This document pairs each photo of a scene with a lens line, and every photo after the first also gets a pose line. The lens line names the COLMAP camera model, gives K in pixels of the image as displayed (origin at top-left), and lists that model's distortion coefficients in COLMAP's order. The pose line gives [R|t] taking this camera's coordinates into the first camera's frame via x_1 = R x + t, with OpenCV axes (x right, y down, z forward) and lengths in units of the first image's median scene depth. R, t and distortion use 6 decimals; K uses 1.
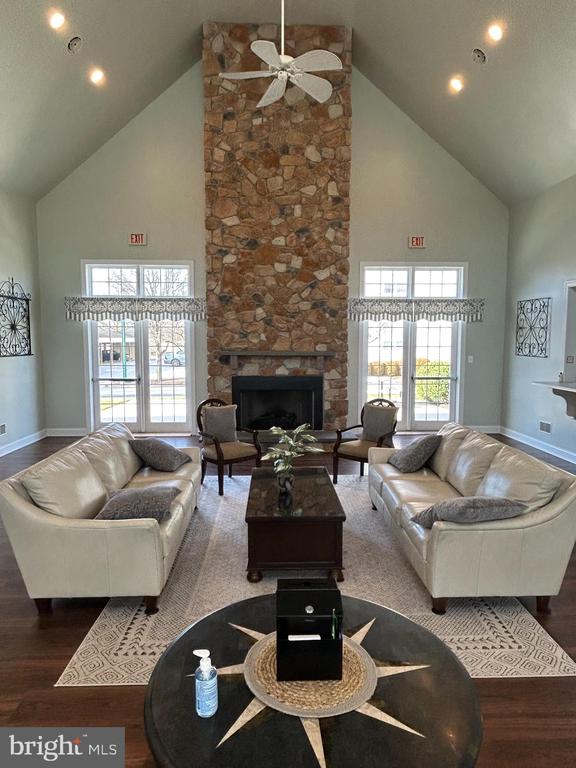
lens RADIAL K [[494.6, 0, 288.0], [0, 494.6, 384.0], [0, 0, 1]] dist [0.004562, -0.020631]
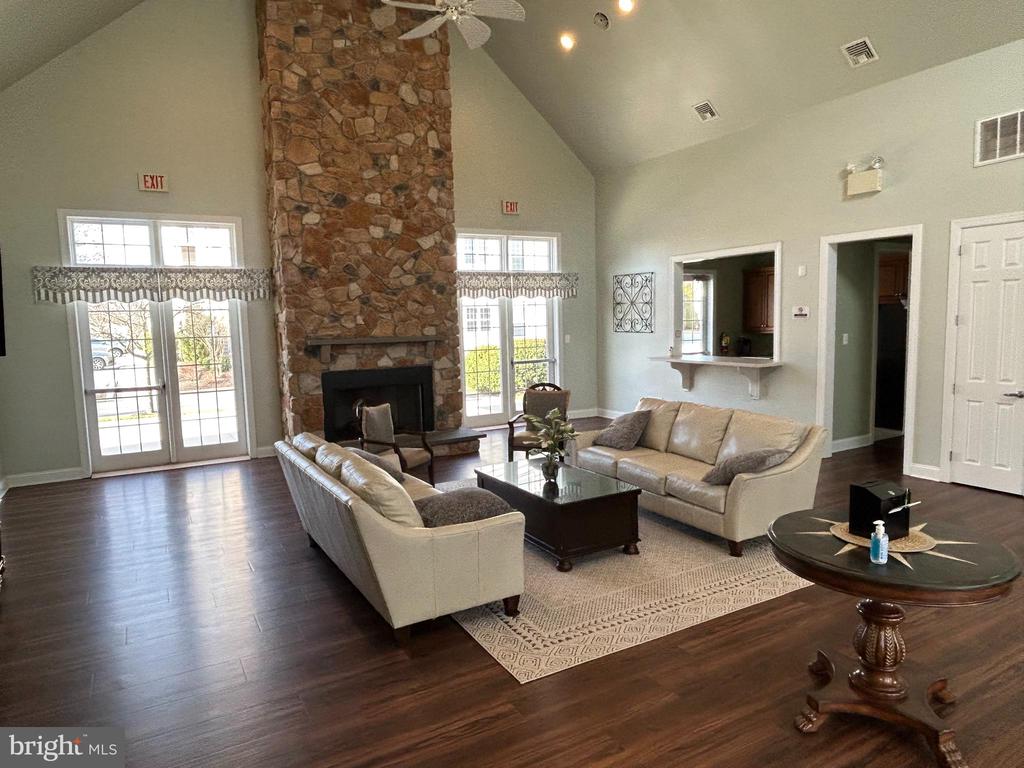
lens RADIAL K [[656.1, 0, 512.7], [0, 656.1, 390.3], [0, 0, 1]] dist [0.001651, -0.029252]
pose [[0.885150, -0.075677, 0.459110, -0.325939], [0.069164, 0.997123, 0.031014, 0.001186], [-0.460136, 0.004302, 0.887838, -0.038722]]
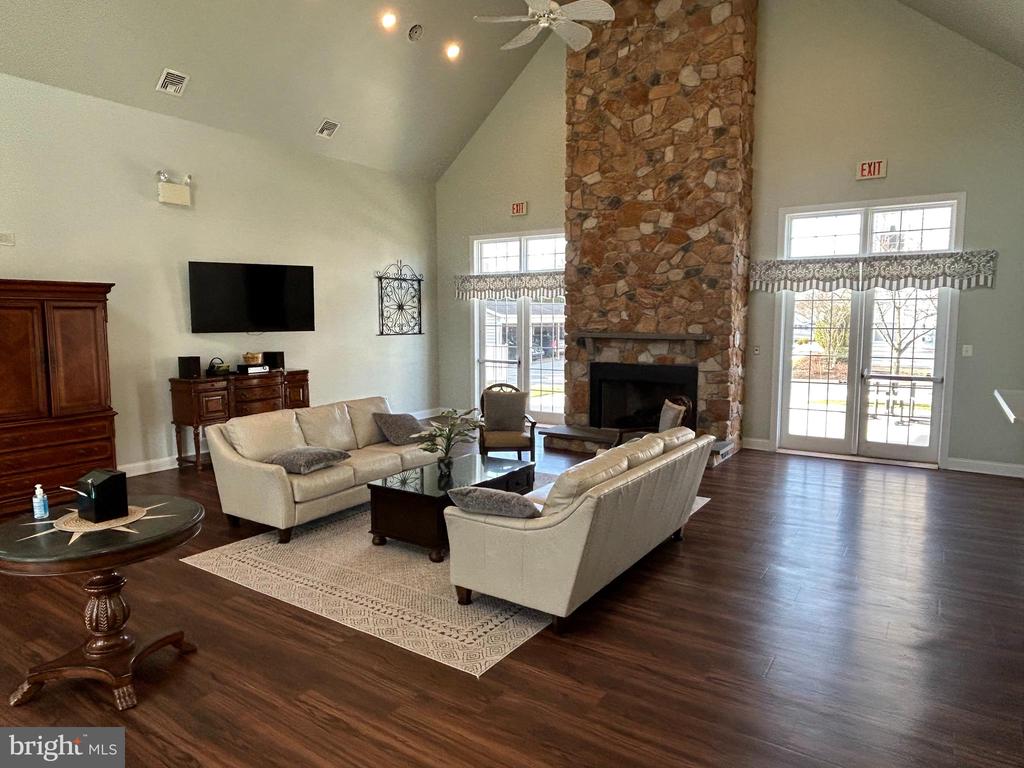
lens RADIAL K [[659.5, 0, 493.9], [0, 659.5, 384.6], [0, 0, 1]] dist [0.004562, -0.020631]
pose [[0.798604, 0.057850, -0.599070, 0.440699], [-0.050644, 0.998299, 0.028891, -0.001705], [0.599722, 0.007267, 0.800175, 0.000722]]
